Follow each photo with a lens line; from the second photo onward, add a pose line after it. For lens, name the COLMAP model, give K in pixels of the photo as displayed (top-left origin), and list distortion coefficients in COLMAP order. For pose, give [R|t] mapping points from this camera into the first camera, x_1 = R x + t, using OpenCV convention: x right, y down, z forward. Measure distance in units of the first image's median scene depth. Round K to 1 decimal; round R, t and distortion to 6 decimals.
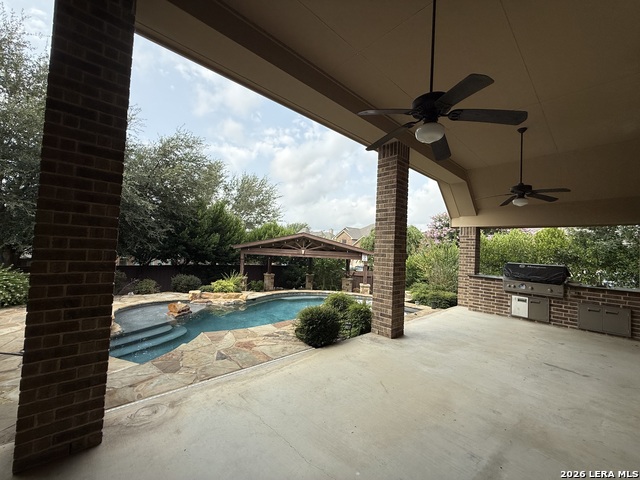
lens RADIAL K [[258.8, 0, 321.1], [0, 258.8, 239.5], [0, 0, 1]] dist [-0.003310, -0.000414]
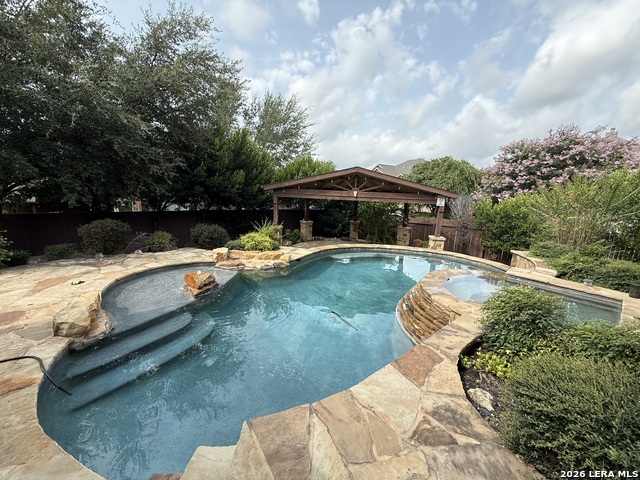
lens RADIAL K [[258.8, 0, 319.3], [0, 258.8, 237.7], [0, 0, 1]] dist [-0.003310, -0.000414]
pose [[0.996327, 0.009342, -0.085115, -0.103861], [0.009528, 0.975764, 0.218620, 0.007232], [0.085094, -0.218628, 0.972091, 0.225933]]
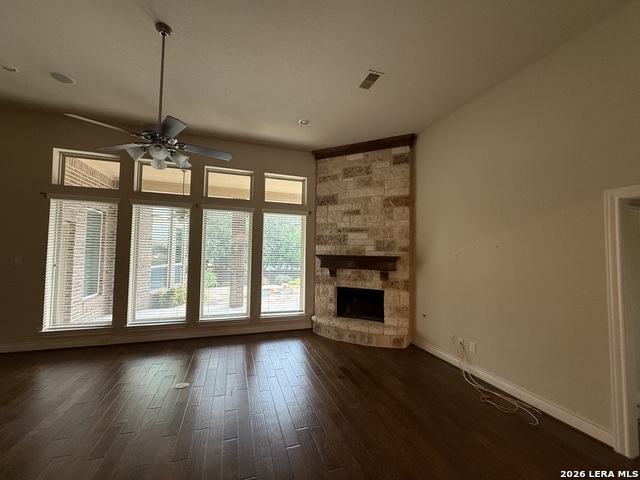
lens RADIAL K [[258.8, 0, 320.5], [0, 258.8, 242.1], [0, 0, 1]] dist [-0.003310, -0.000414]
pose [[0.914984, -0.056296, -0.399543, 0.302032], [0.045321, 0.998292, -0.036873, 0.000008], [0.400937, 0.015631, 0.915972, -0.341434]]
